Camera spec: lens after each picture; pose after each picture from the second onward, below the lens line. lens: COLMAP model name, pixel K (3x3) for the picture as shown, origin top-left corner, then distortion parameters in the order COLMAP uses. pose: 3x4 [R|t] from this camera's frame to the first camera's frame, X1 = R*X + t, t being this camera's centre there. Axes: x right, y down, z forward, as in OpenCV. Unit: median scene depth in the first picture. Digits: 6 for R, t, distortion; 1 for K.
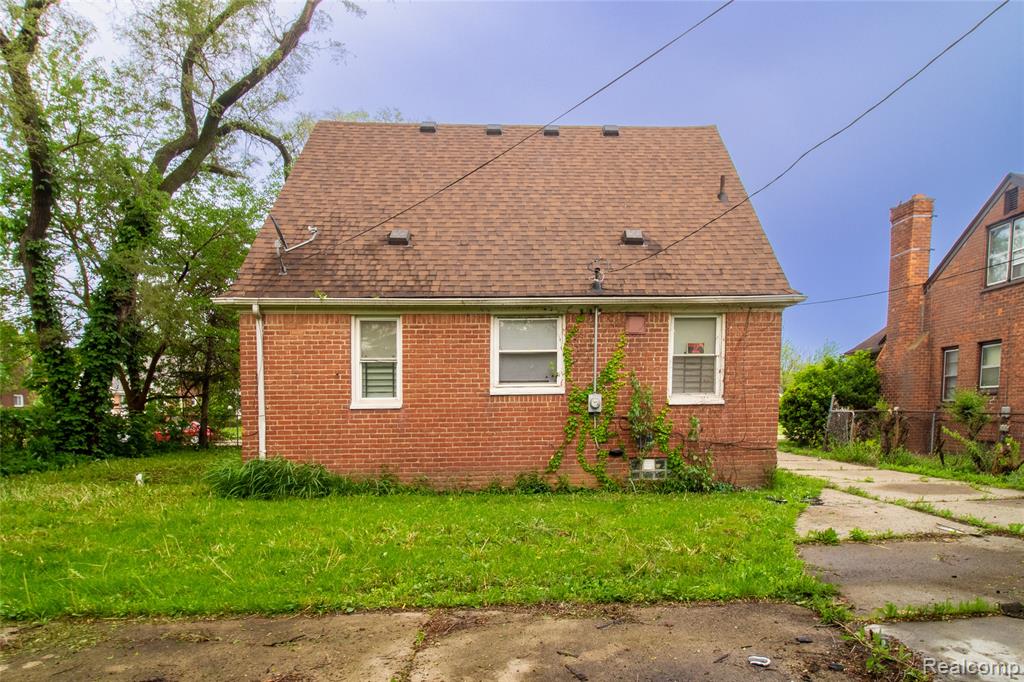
lens RADIAL K [[636.1, 0, 544.7], [0, 636.1, 362.7], [0, 0, 1]] dist [-0.006176, -0.002686]
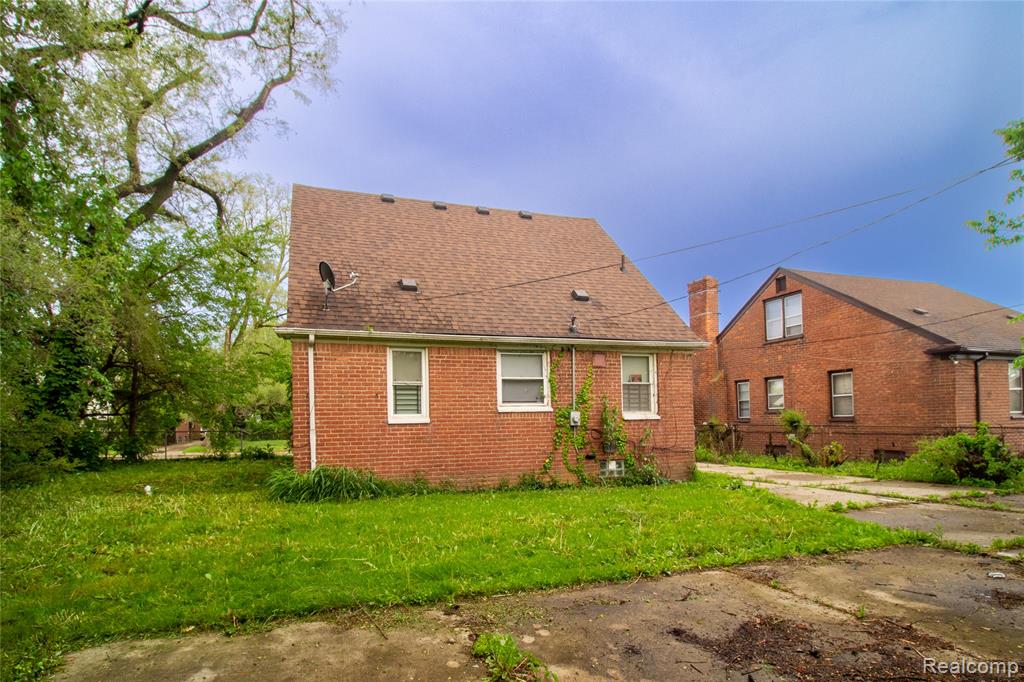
lens RADIAL K [[500.9, 0, 510.0], [0, 500.9, 344.3], [0, 0, 1]] dist [-0.002697, -0.006754]
pose [[0.970842, 0.034138, 0.237276, -0.298064], [-0.013009, 0.995853, -0.090046, 0.005139], [-0.239366, 0.084334, 0.967260, 0.012822]]
